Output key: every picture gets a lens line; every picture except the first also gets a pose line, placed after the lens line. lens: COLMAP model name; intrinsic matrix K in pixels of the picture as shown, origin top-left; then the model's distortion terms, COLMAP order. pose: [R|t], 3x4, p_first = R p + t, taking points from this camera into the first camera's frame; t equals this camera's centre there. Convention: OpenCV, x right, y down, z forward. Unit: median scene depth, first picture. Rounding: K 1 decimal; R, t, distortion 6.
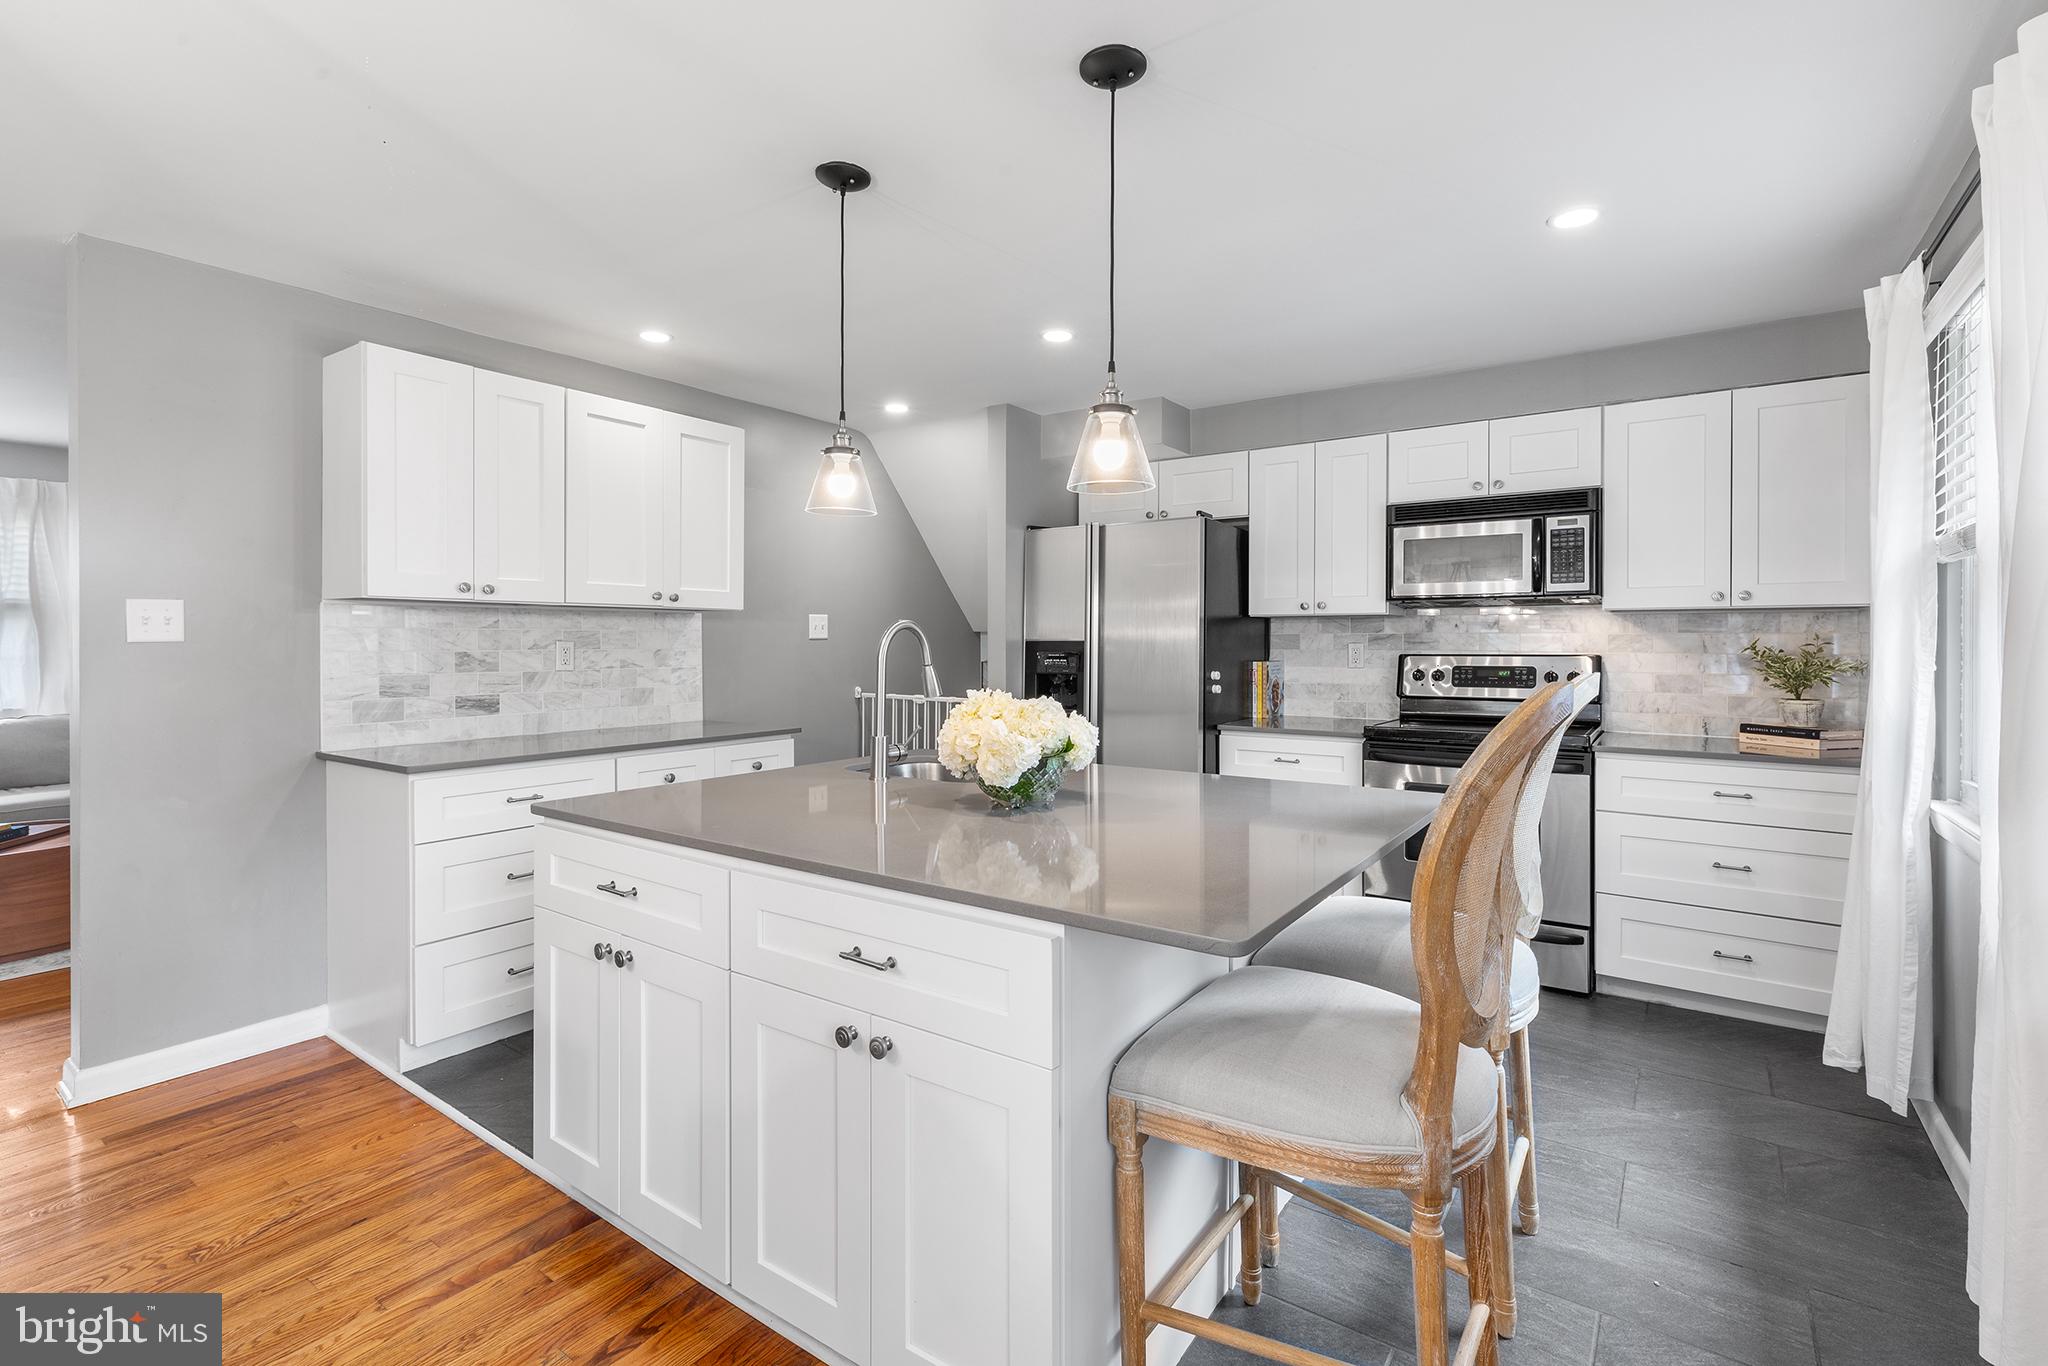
lens RADIAL K [[938.3, 0, 1020.4], [0, 938.3, 634.8], [0, 0, 1]] dist [0.010626, -0.000350]
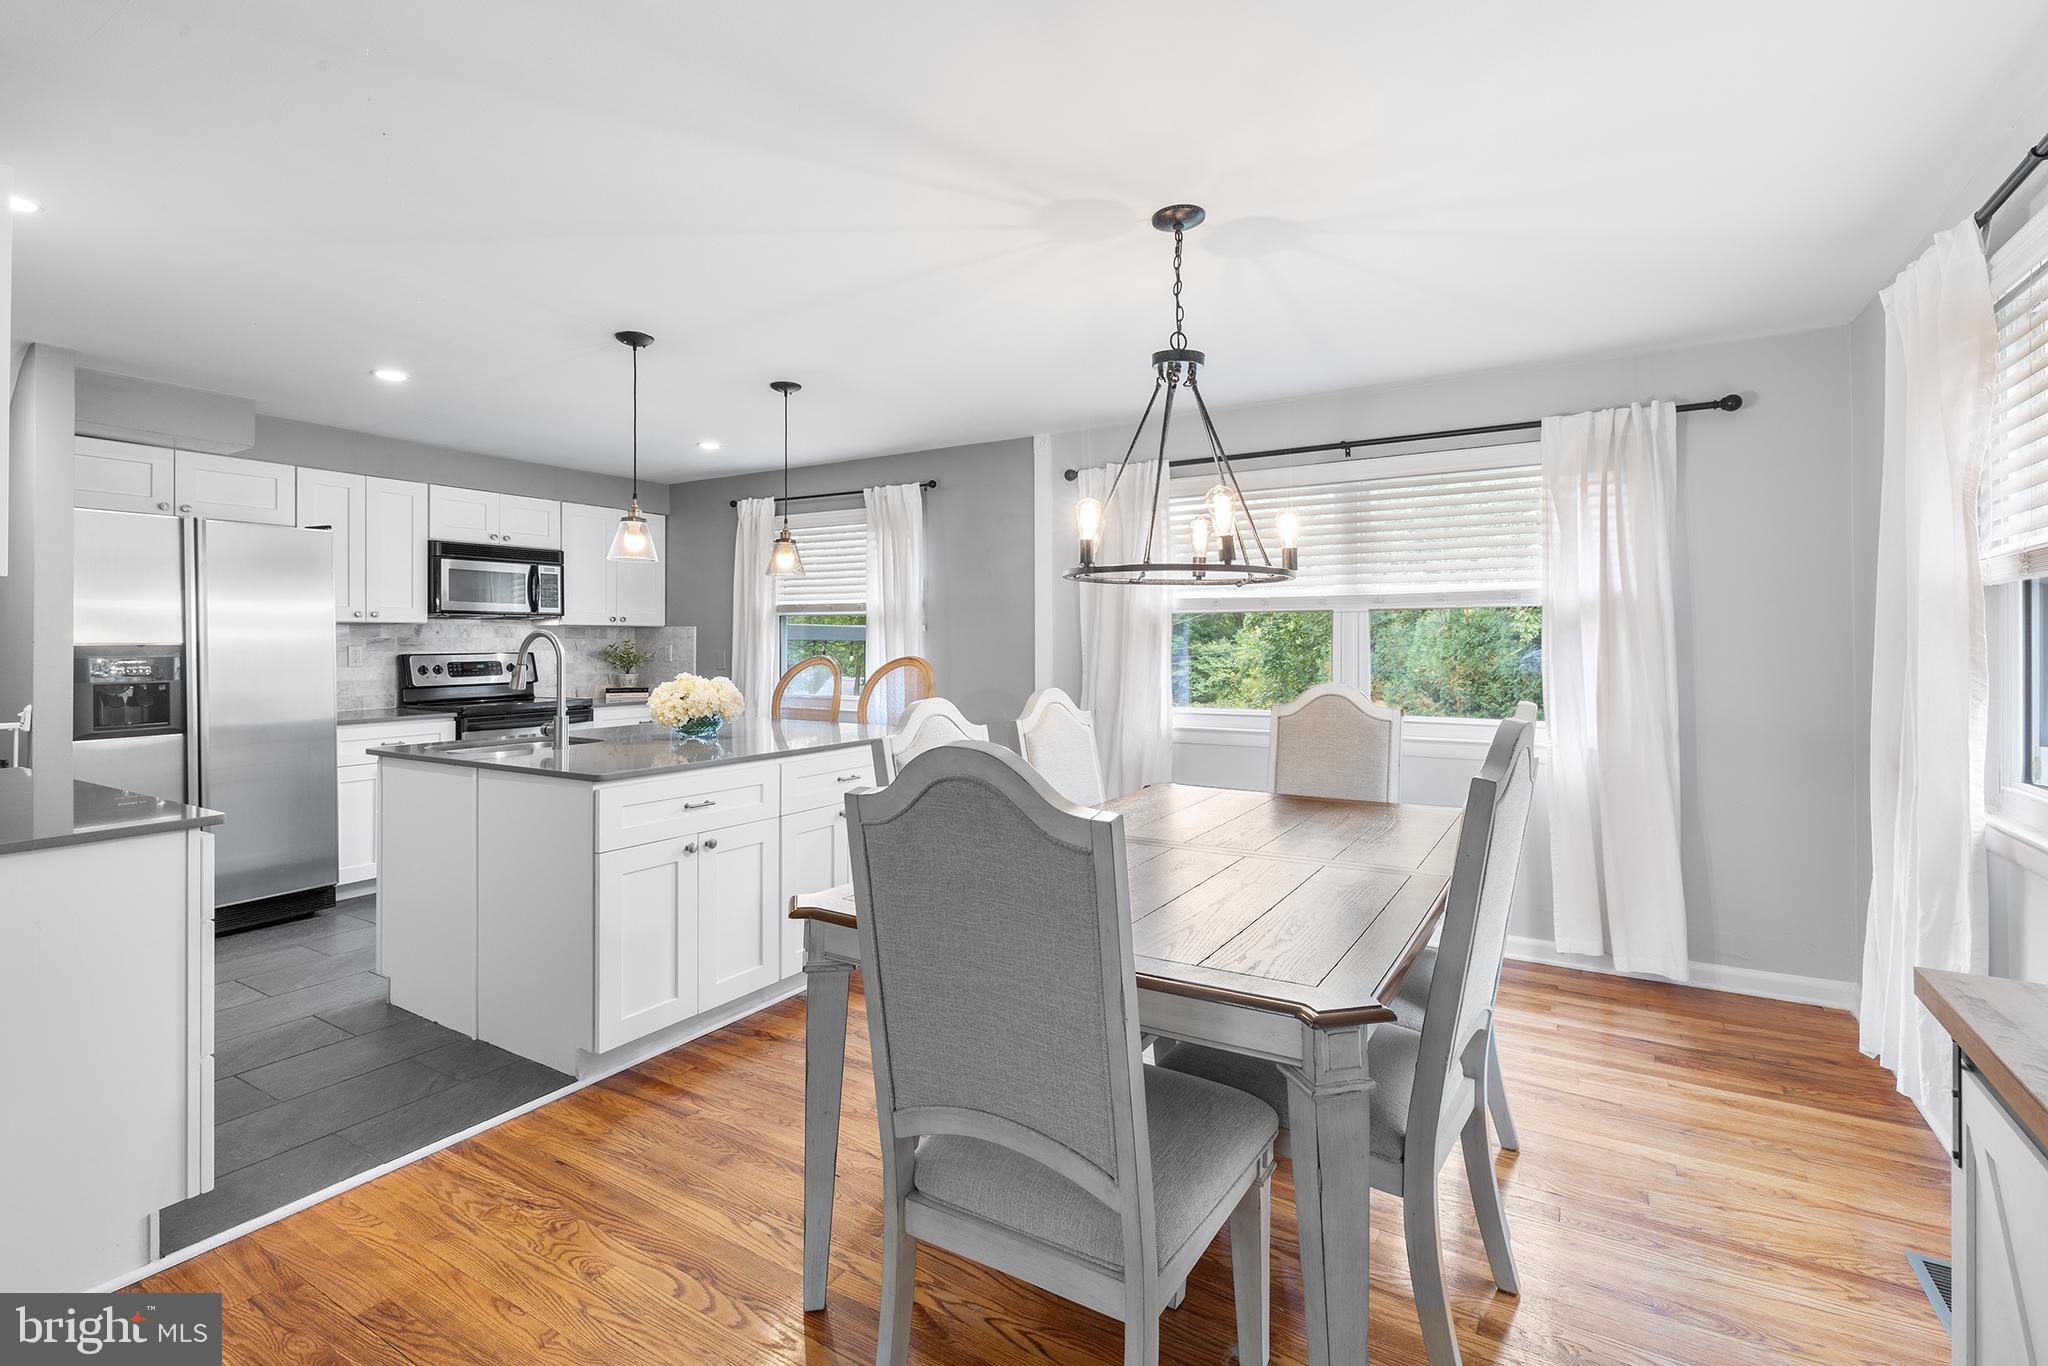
lens RADIAL K [[938.3, 0, 1020.4], [0, 938.3, 634.8], [0, 0, 1]] dist [0.010626, -0.000350]
pose [[-0.068612, 0.003995, 0.997635, -0.997419], [-0.009088, 0.999948, -0.004629, -0.007853], [-0.997602, -0.009384, -0.068572, 0.283308]]
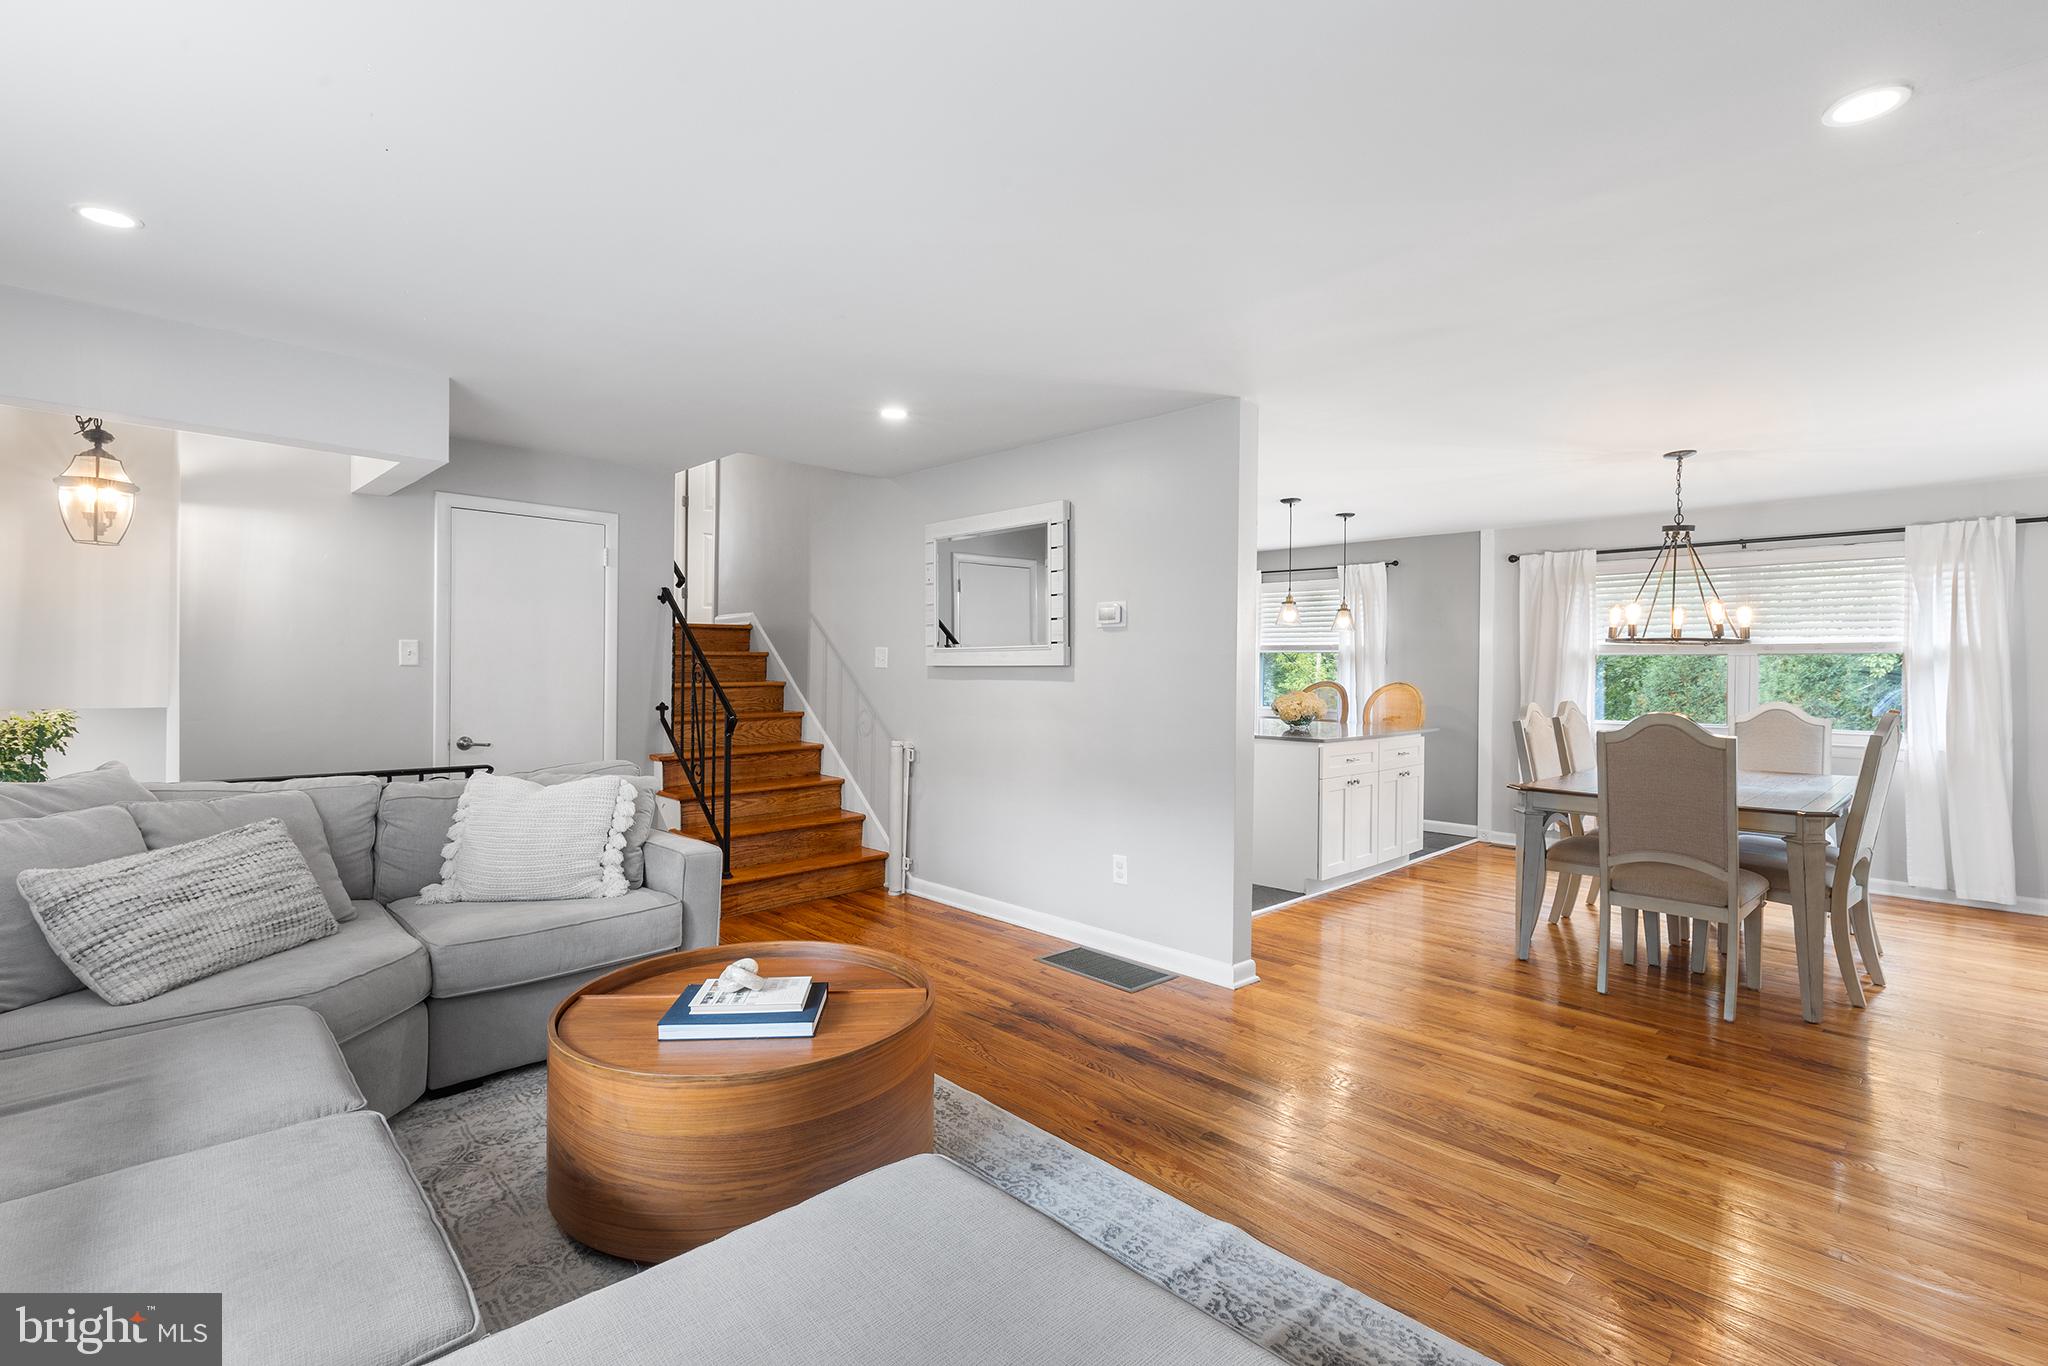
lens RADIAL K [[927.3, 0, 1018.8], [0, 927.3, 672.6], [0, 0, 1]] dist [0.004255, 0.000355]
pose [[0.179739, -0.006663, 0.983692, -1.705568], [-0.018893, 0.999769, 0.010225, -0.006938], [-0.983533, -0.020423, 0.179572, 0.751415]]
